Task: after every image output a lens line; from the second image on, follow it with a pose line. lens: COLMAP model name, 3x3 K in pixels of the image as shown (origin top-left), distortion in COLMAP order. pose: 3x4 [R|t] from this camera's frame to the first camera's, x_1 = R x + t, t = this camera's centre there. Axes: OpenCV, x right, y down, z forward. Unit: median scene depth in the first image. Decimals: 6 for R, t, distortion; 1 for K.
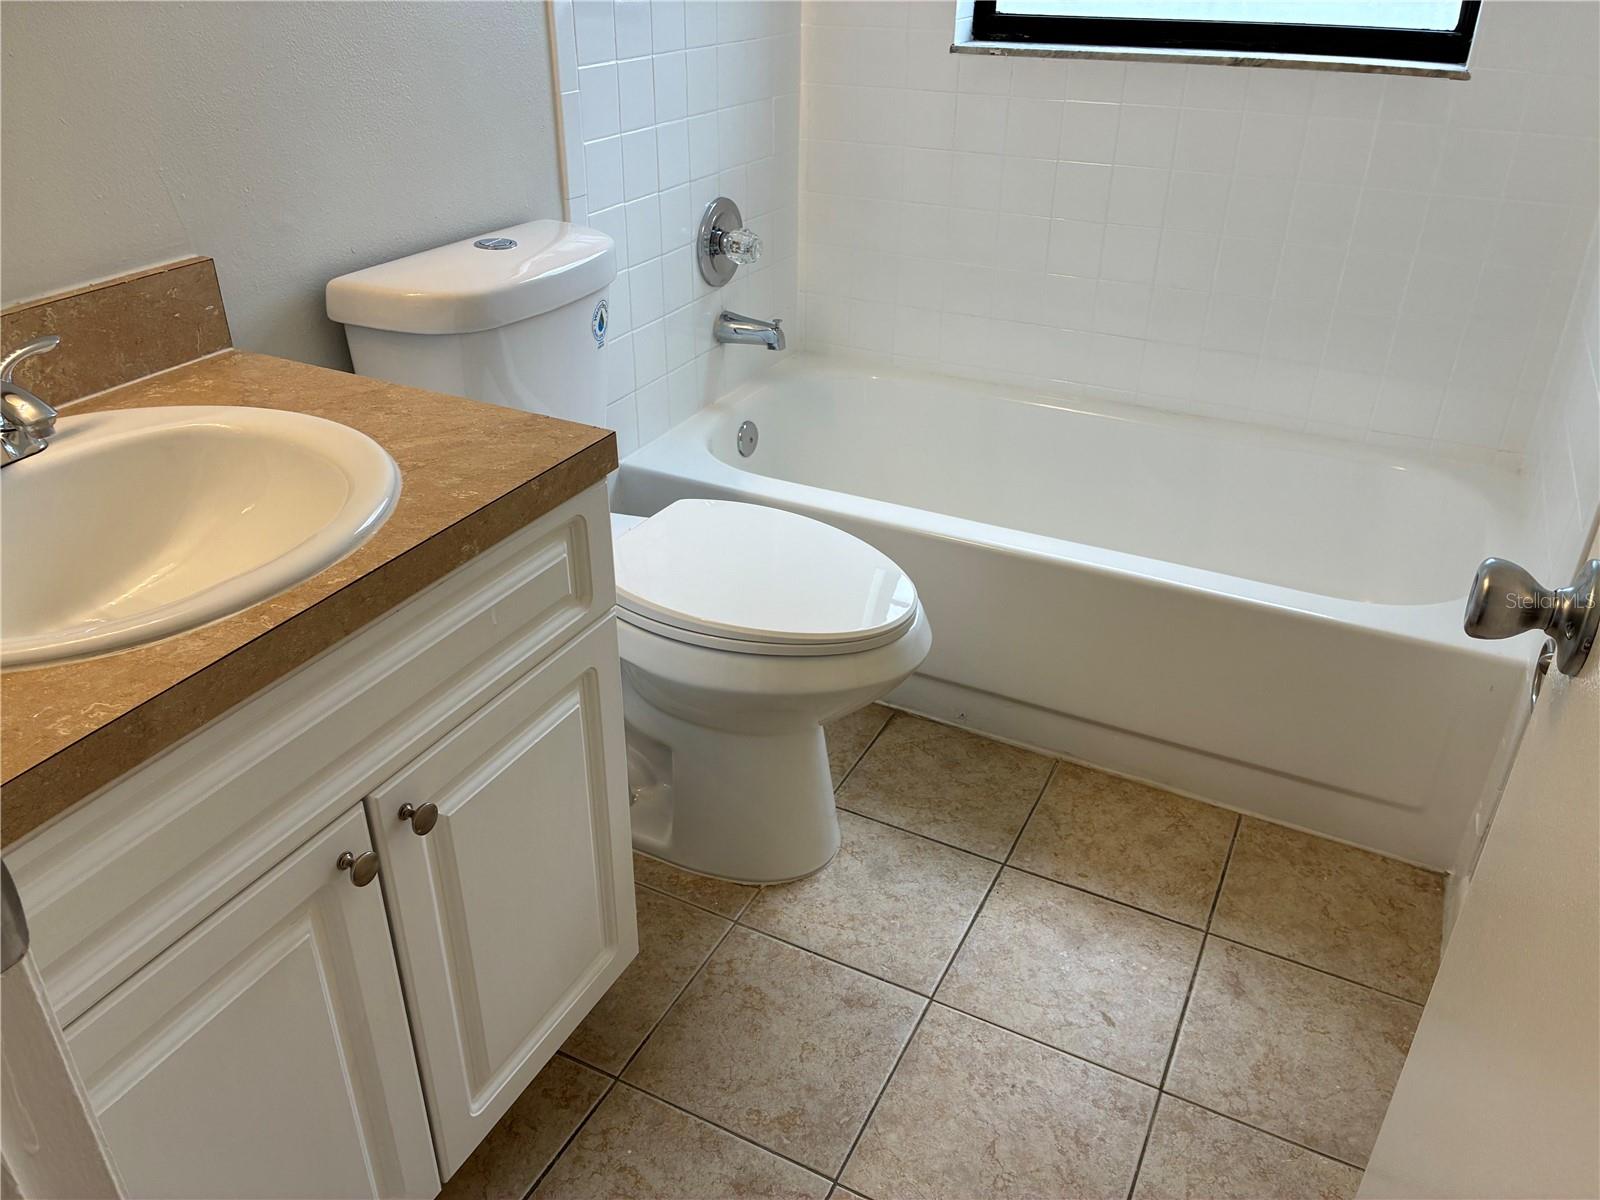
lens RADIAL K [[1232.8, 0, 799.0], [0, 1232.8, 613.5], [0, 0, 1]] dist [0.031462, -0.023808]
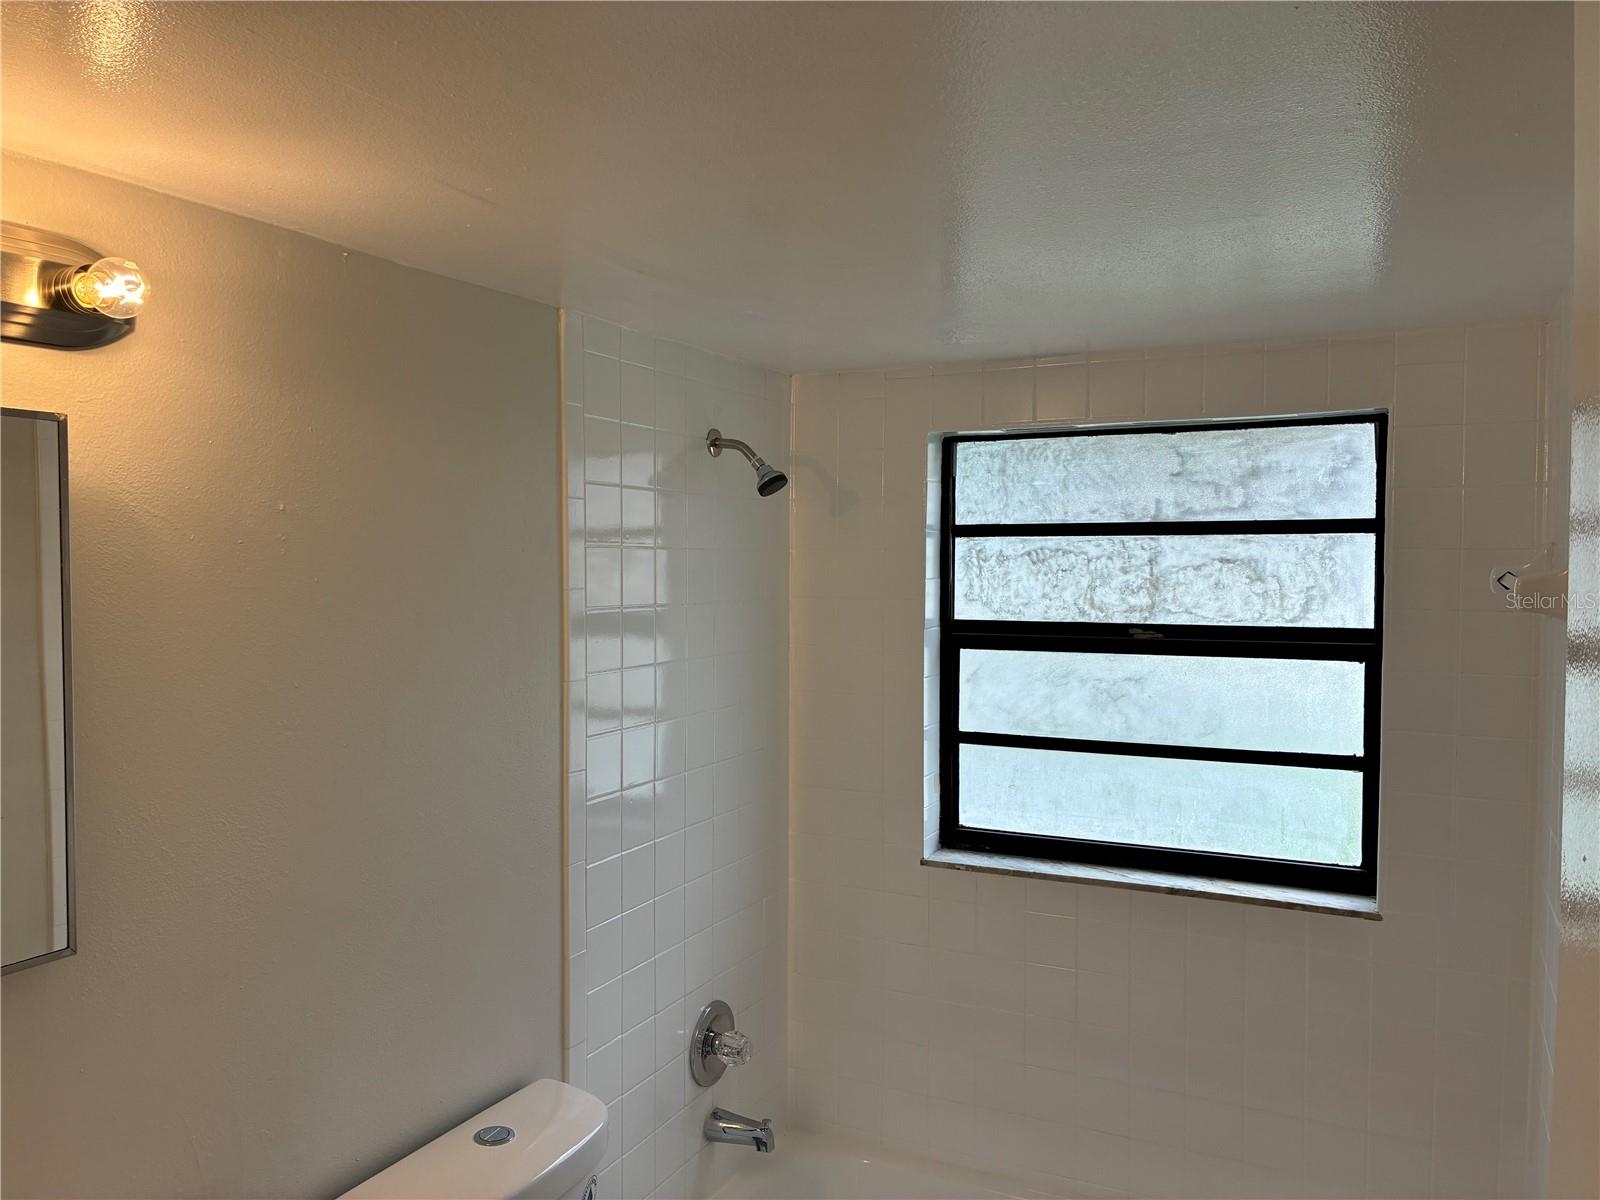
lens RADIAL K [[1232.8, 0, 801.2], [0, 1232.8, 596.3], [0, 0, 1]] dist [0.031462, -0.023808]
pose [[0.999976, -0.006757, -0.001392, 0.016176], [0.005331, 0.884914, -0.465723, -0.145913], [0.004379, 0.465705, 0.884929, -0.111722]]
